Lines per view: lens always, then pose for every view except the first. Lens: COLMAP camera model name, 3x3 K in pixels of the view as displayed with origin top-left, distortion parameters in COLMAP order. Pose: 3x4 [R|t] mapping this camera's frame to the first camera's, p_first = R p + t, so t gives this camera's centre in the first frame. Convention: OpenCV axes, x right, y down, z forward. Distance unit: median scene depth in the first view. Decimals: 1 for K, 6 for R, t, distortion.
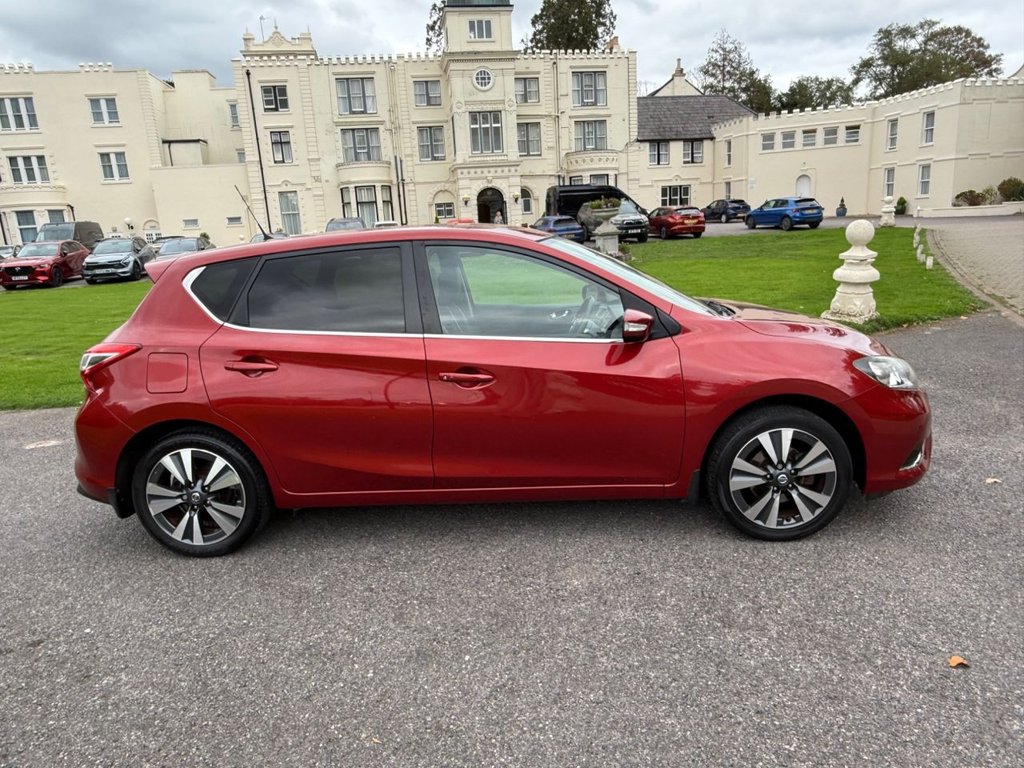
lens RADIAL K [[717.9, 0, 550.9], [0, 717.9, 391.1], [0, 0, 1]] dist [0.001661, -0.000702]
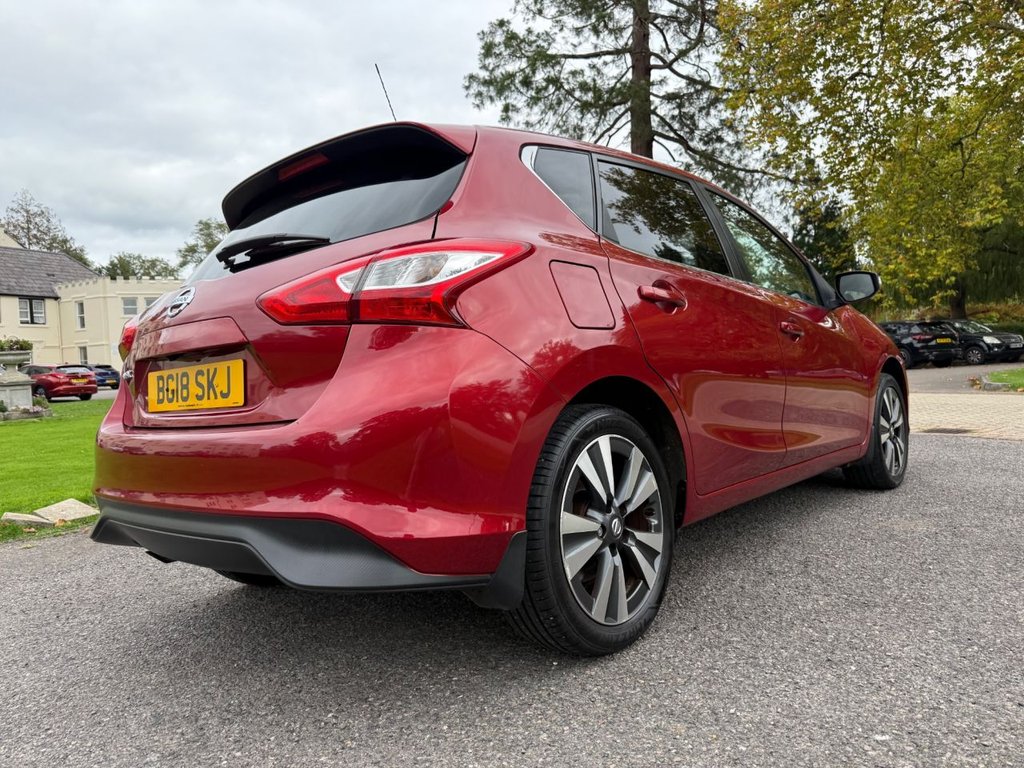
lens RADIAL K [[717.9, 0, 553.3], [0, 717.9, 375.0], [0, 0, 1]] dist [0.001661, -0.000702]
pose [[0.625398, -0.003167, 0.780299, -0.174640], [0.213624, 0.962482, -0.167310, 0.021783], [-0.750495, 0.271326, 0.602611, 0.125037]]
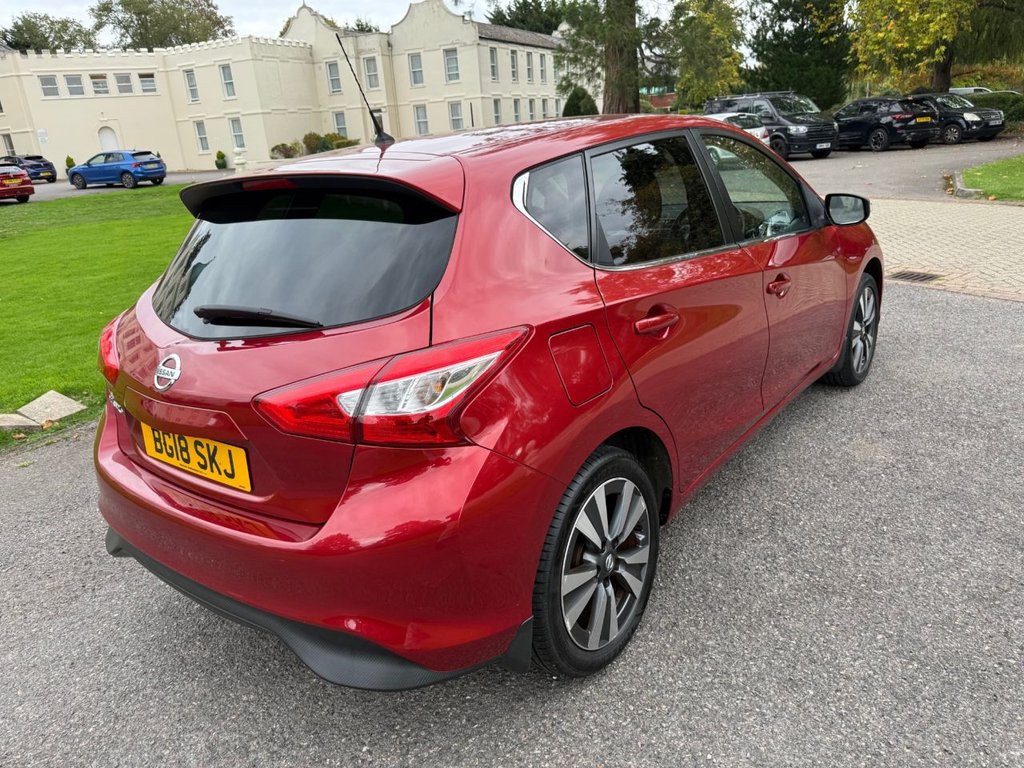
lens RADIAL K [[717.9, 0, 554.4], [0, 717.9, 370.9], [0, 0, 1]] dist [0.001661, -0.000702]
pose [[0.587403, -0.244725, 0.771406, -0.173074], [0.224511, 0.965047, 0.135198, -0.017260], [-0.777530, 0.093773, 0.621815, 0.120431]]
